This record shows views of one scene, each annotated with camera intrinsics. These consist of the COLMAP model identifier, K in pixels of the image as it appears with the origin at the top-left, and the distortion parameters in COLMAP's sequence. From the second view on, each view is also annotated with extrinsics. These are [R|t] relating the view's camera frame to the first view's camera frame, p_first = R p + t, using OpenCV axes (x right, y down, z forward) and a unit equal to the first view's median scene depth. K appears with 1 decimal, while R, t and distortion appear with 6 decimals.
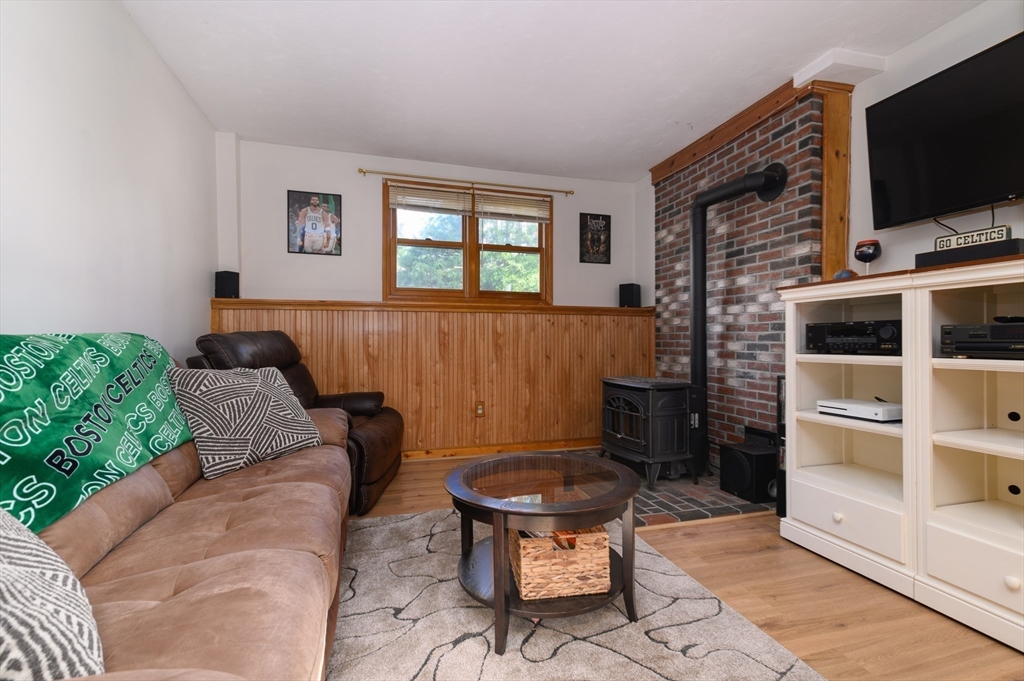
lens RADIAL K [[460.9, 0, 516.6], [0, 460.9, 342.7], [0, 0, 1]] dist [0.015267, -0.002053]
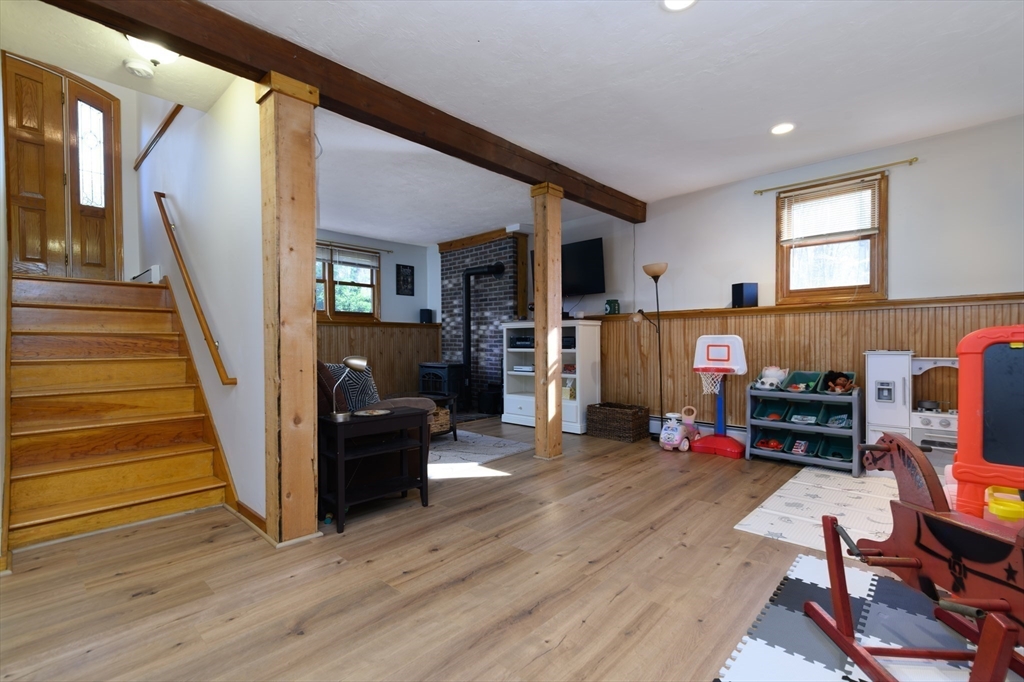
lens RADIAL K [[460.9, 0, 513.7], [0, 460.9, 344.2], [0, 0, 1]] dist [0.015267, -0.002053]
pose [[0.868380, -0.005992, 0.495863, -0.357284], [0.004349, 0.999981, 0.004467, -0.006195], [-0.495880, -0.001722, 0.868389, -0.705387]]
